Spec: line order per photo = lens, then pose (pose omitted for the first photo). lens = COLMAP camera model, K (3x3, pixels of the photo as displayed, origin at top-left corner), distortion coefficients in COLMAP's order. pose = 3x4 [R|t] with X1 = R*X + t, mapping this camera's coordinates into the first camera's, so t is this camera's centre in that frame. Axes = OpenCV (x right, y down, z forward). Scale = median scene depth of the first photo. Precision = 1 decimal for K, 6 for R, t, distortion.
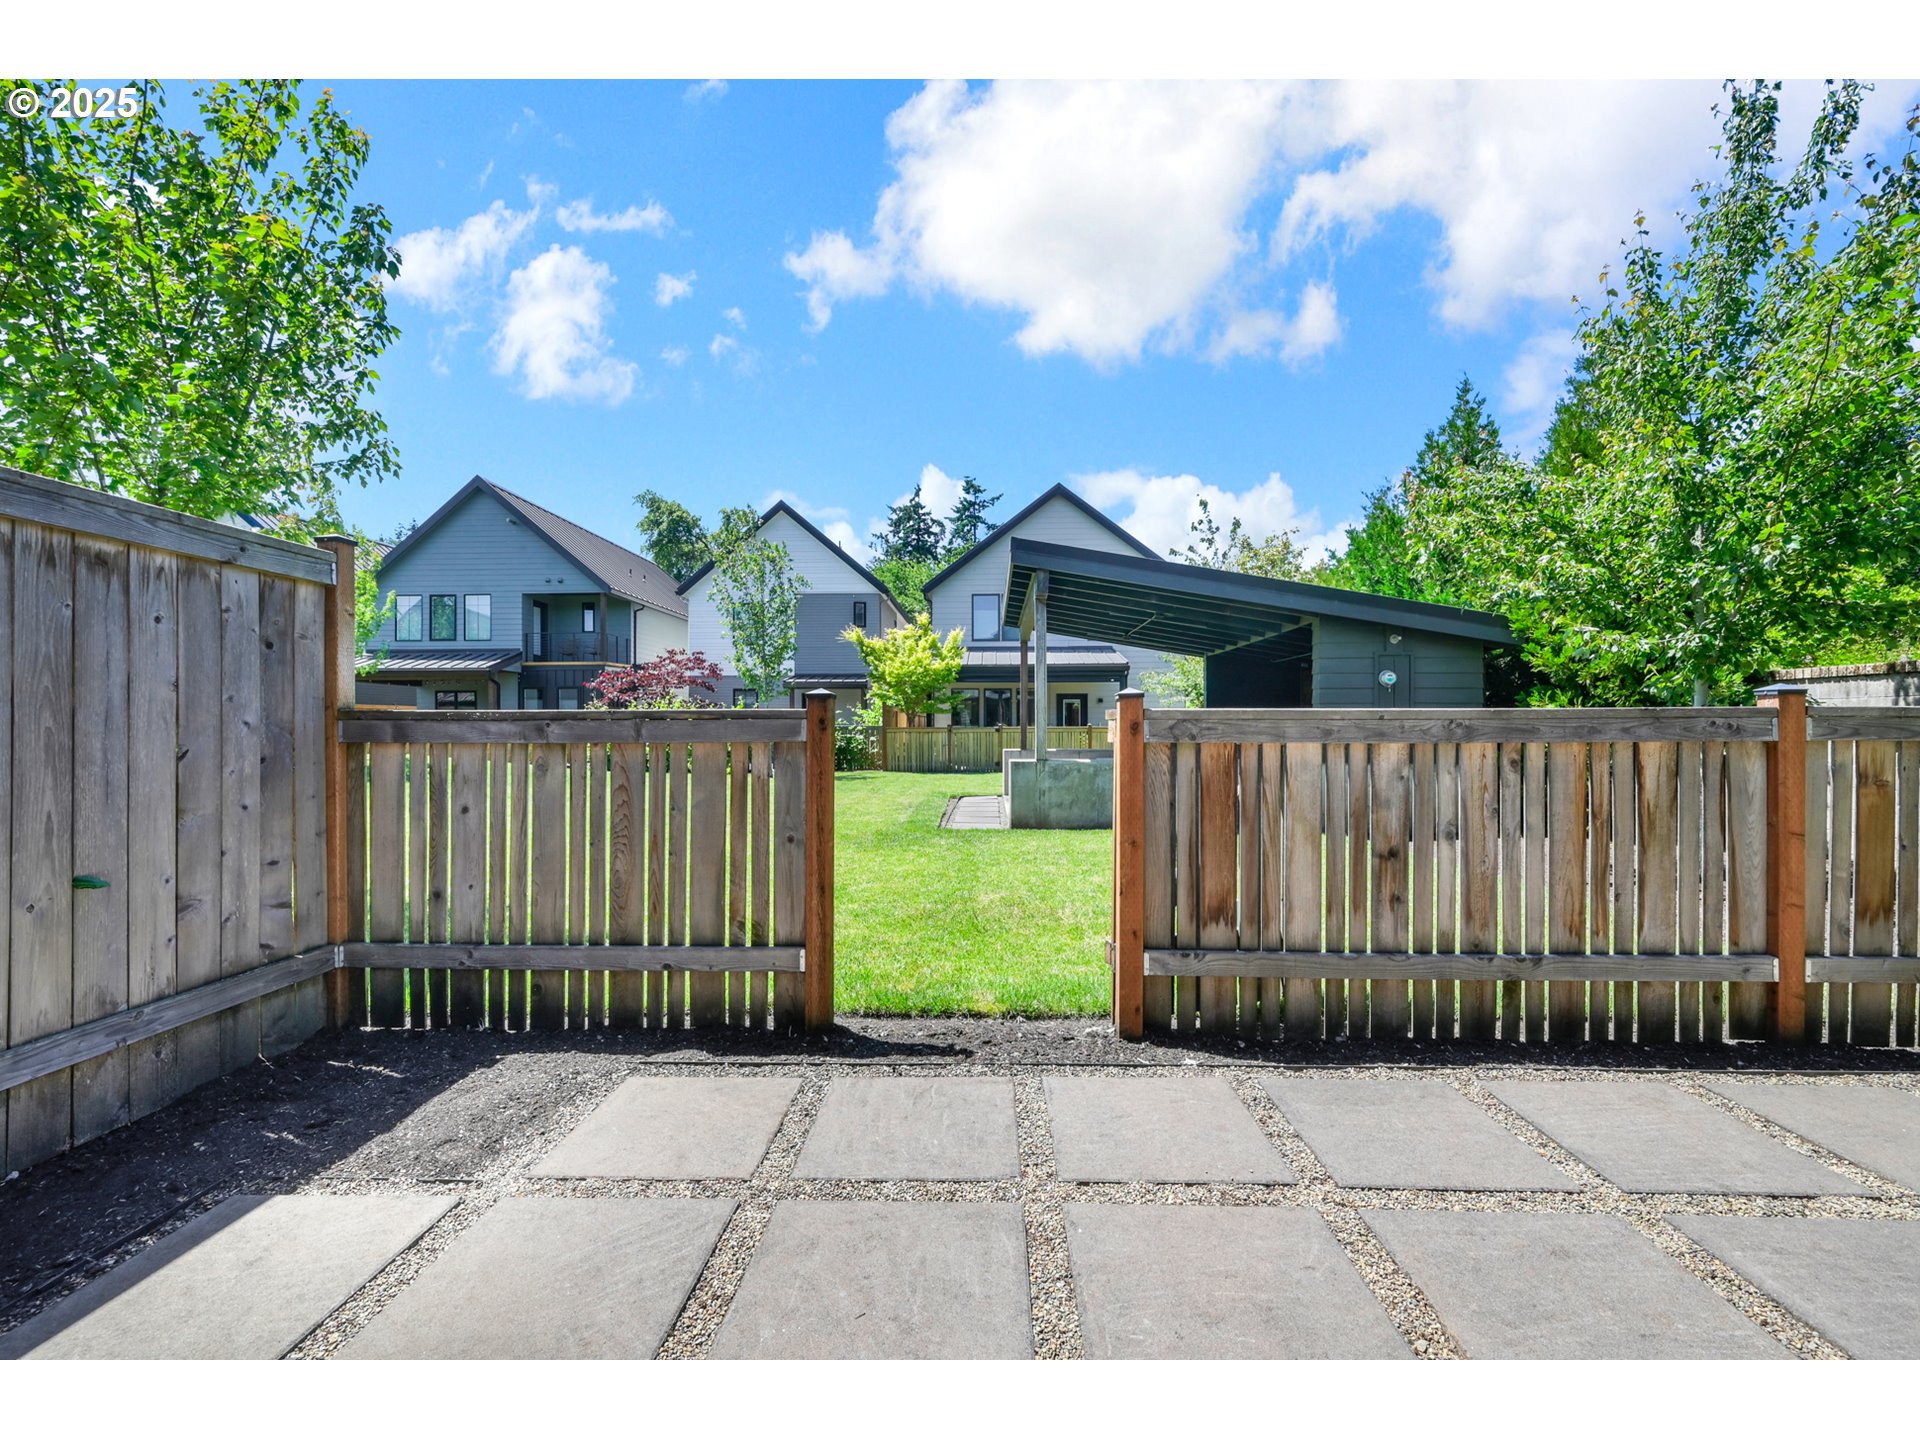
lens RADIAL K [[773.6, 0, 958.2], [0, 773.6, 723.3], [0, 0, 1]] dist [0.001546, 0.000121]
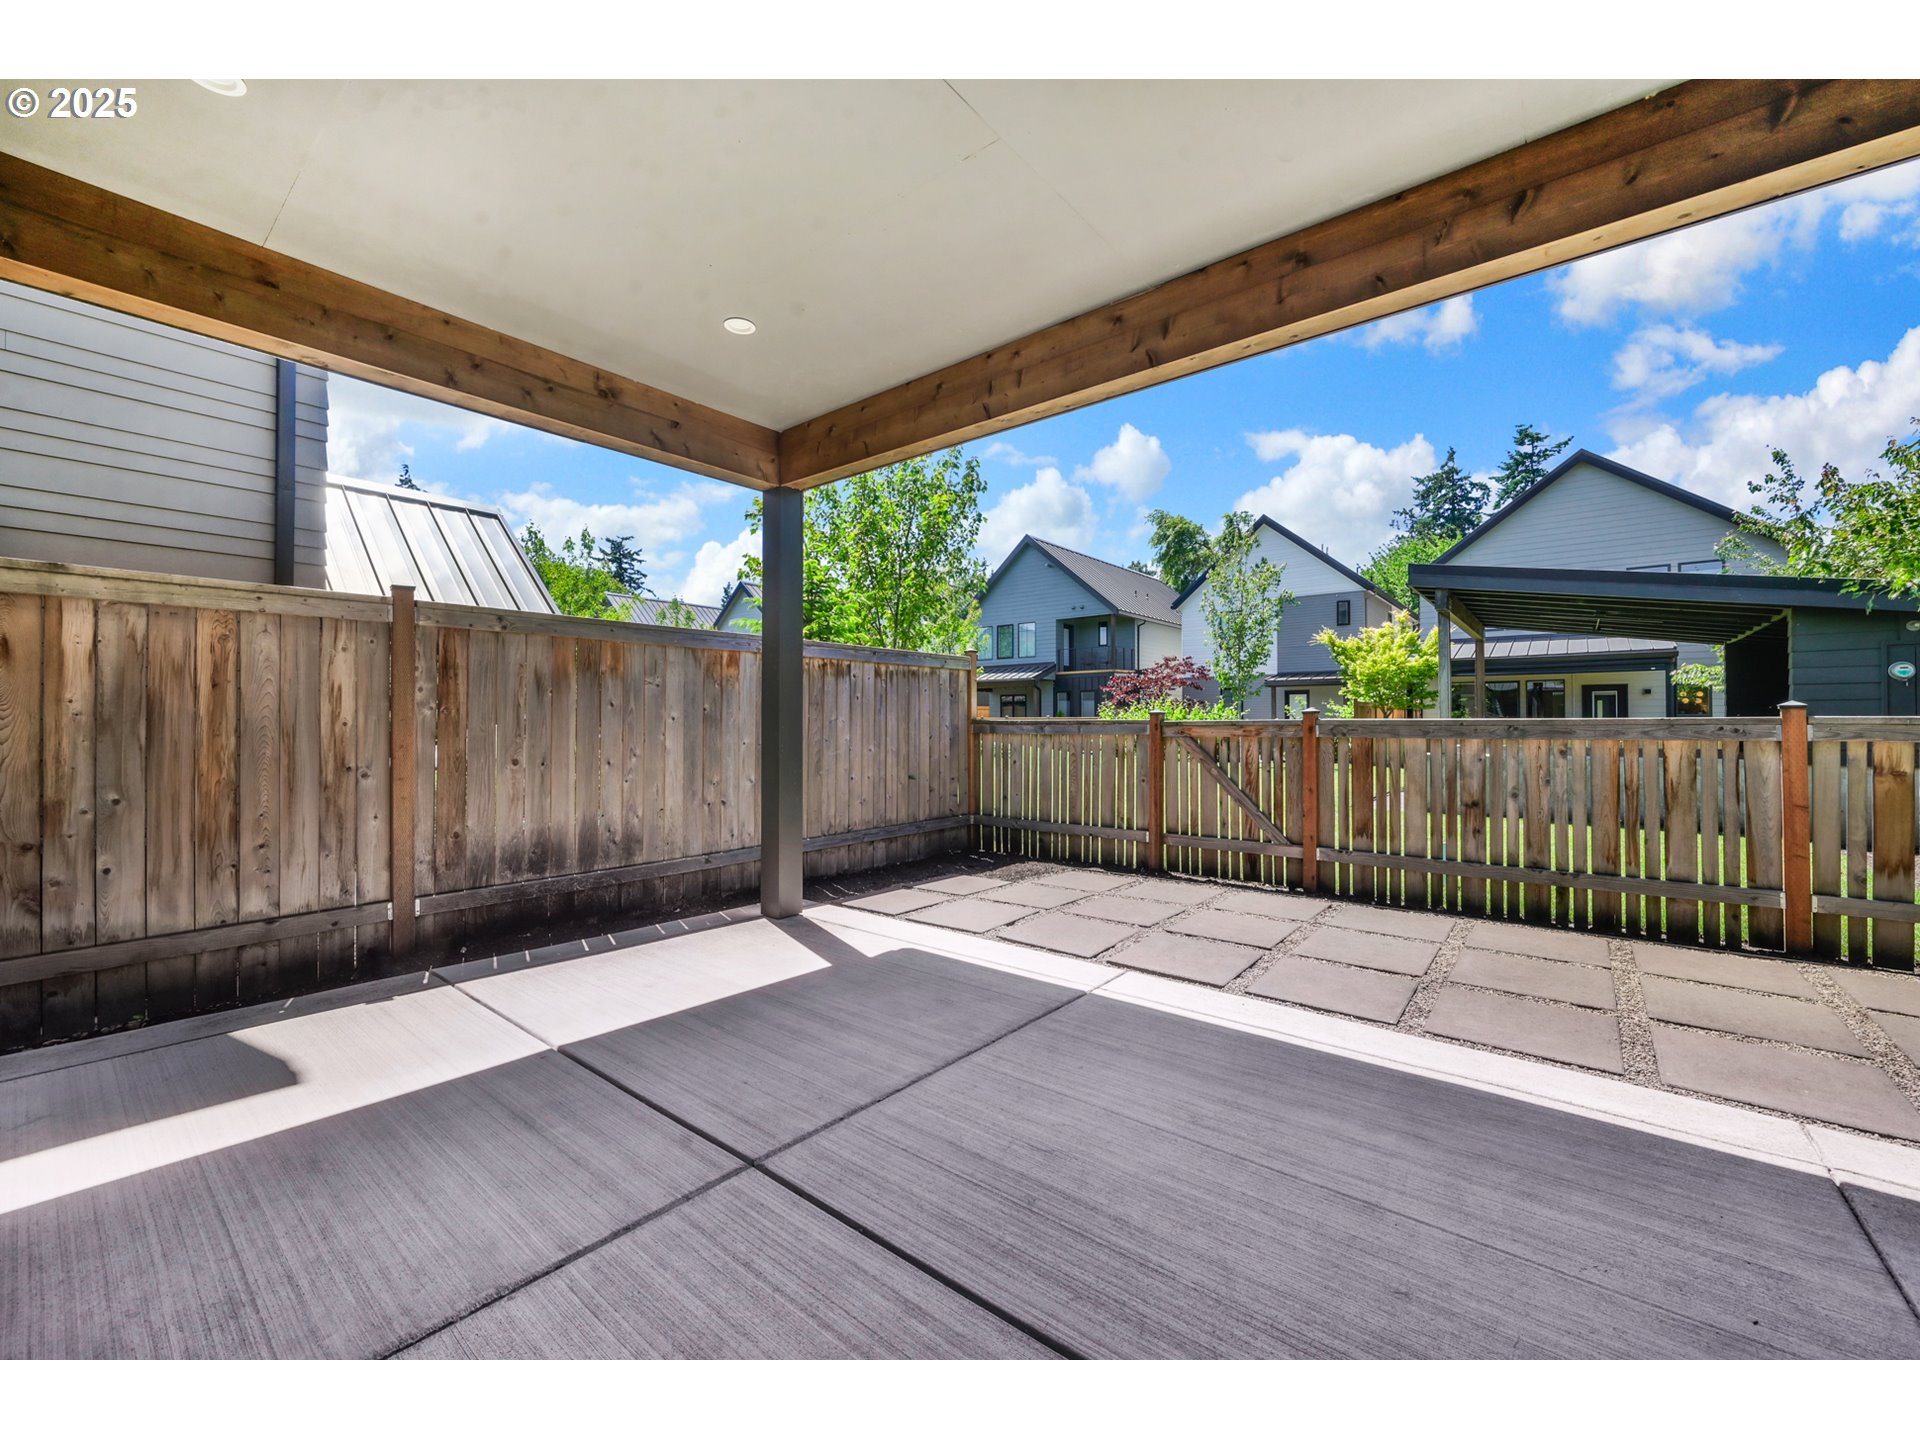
lens RADIAL K [[763.0, 0, 951.2], [0, 763.0, 713.9], [0, 0, 1]] dist [-0.000402, -0.000129]
pose [[0.791487, -0.006181, -0.611154, 0.103599], [0.003686, 0.999979, -0.005340, -0.003832], [0.611174, 0.001973, 0.791494, -0.157222]]
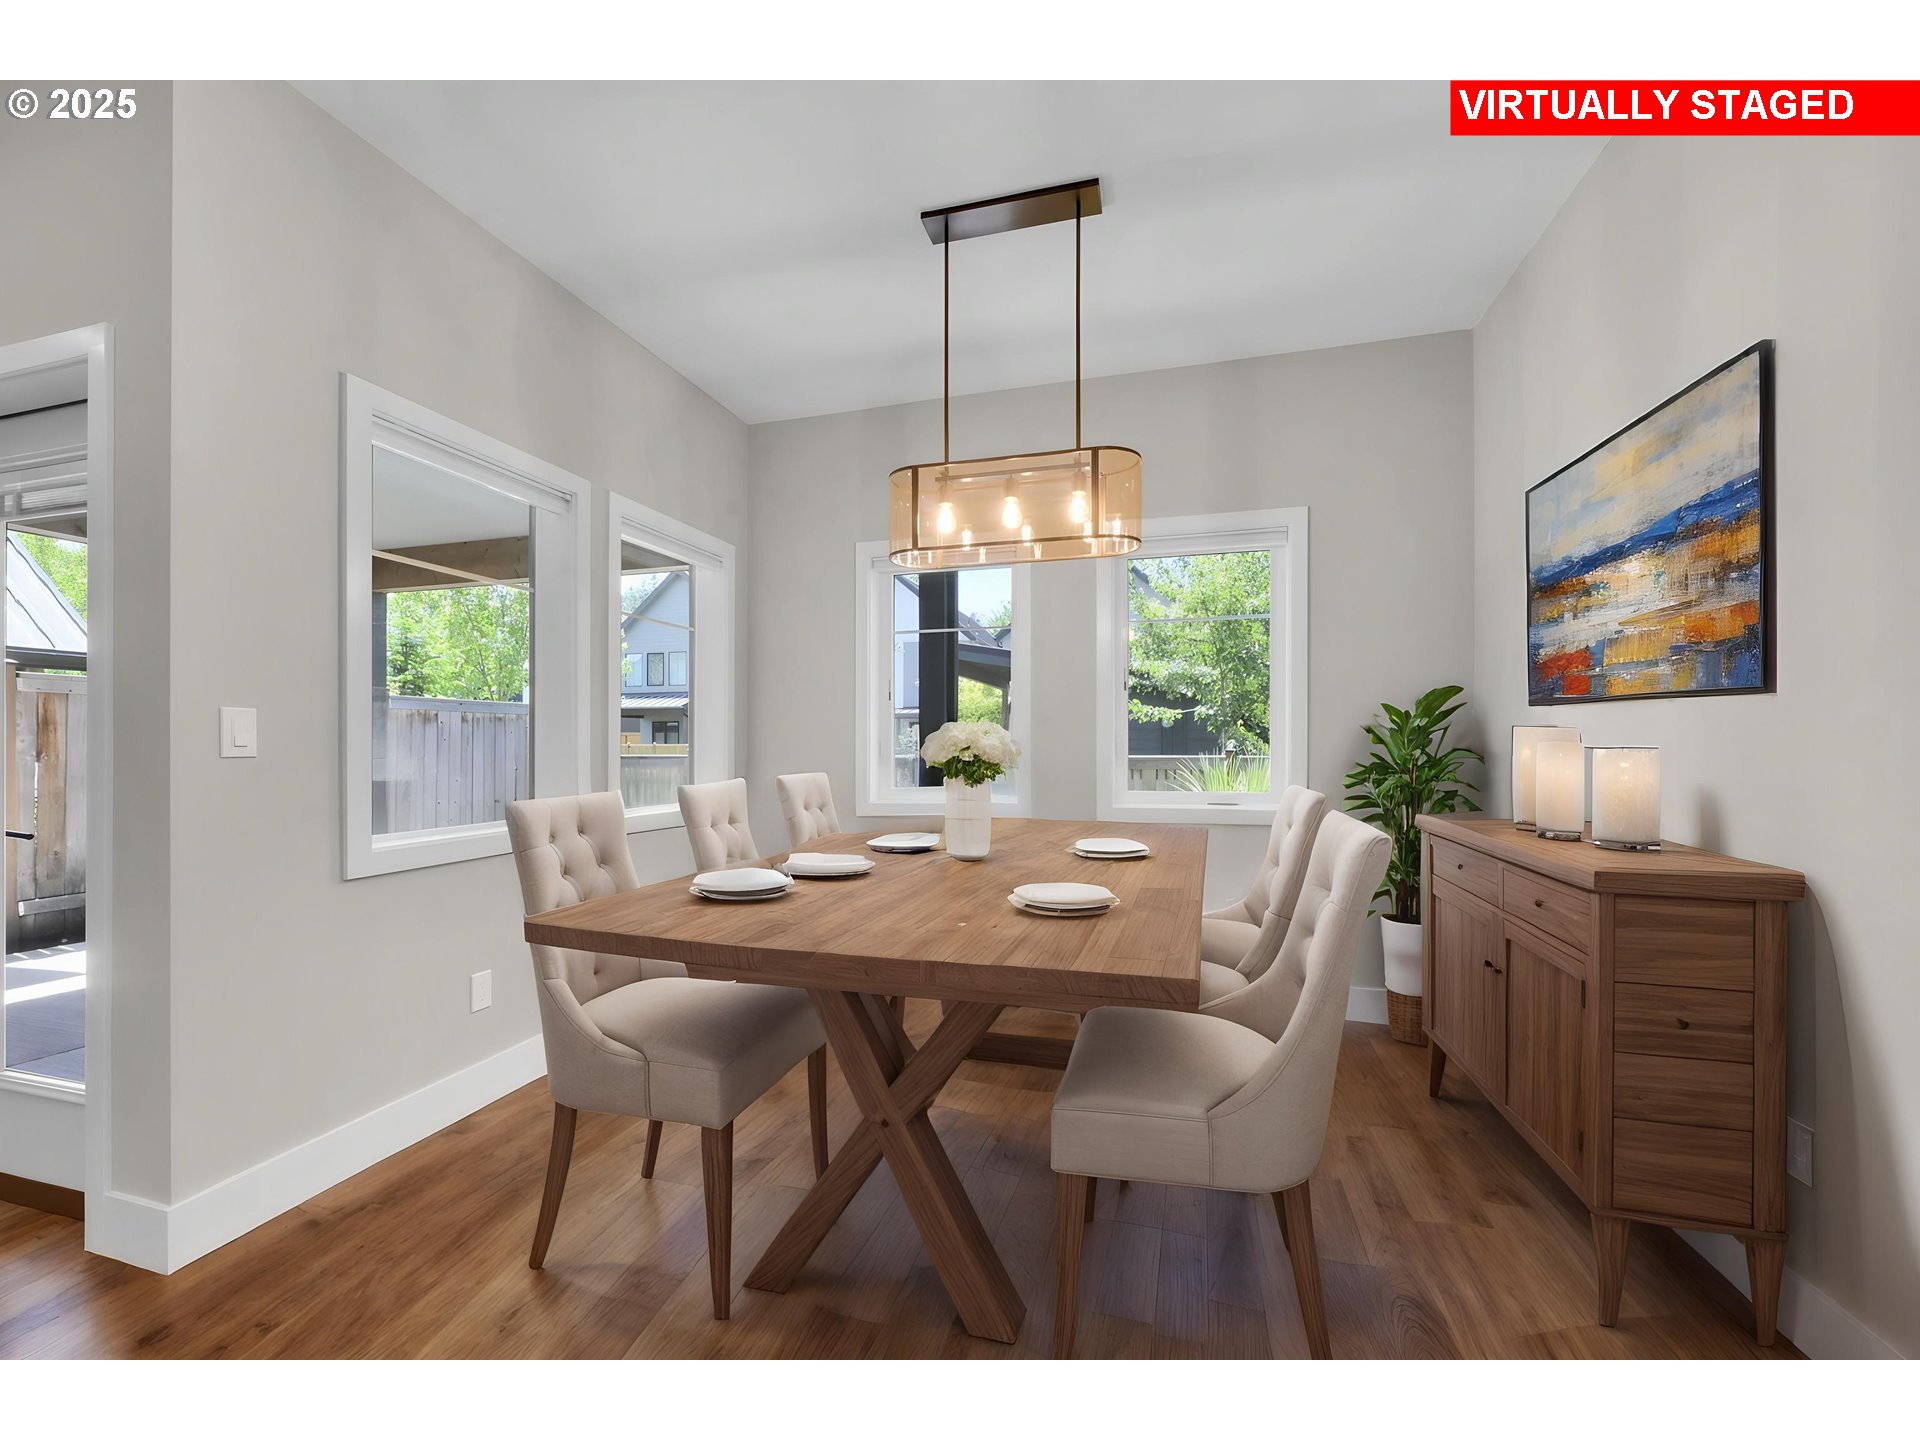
lens RADIAL K [[773.6, 0, 958.2], [0, 773.6, 723.3], [0, 0, 1]] dist [0.001546, 0.000121]
pose [[0.970742, -0.006204, -0.240046, 0.246052], [0.001173, 0.999777, -0.021095, -0.012157], [0.240124, 0.020196, 0.970532, -0.265900]]
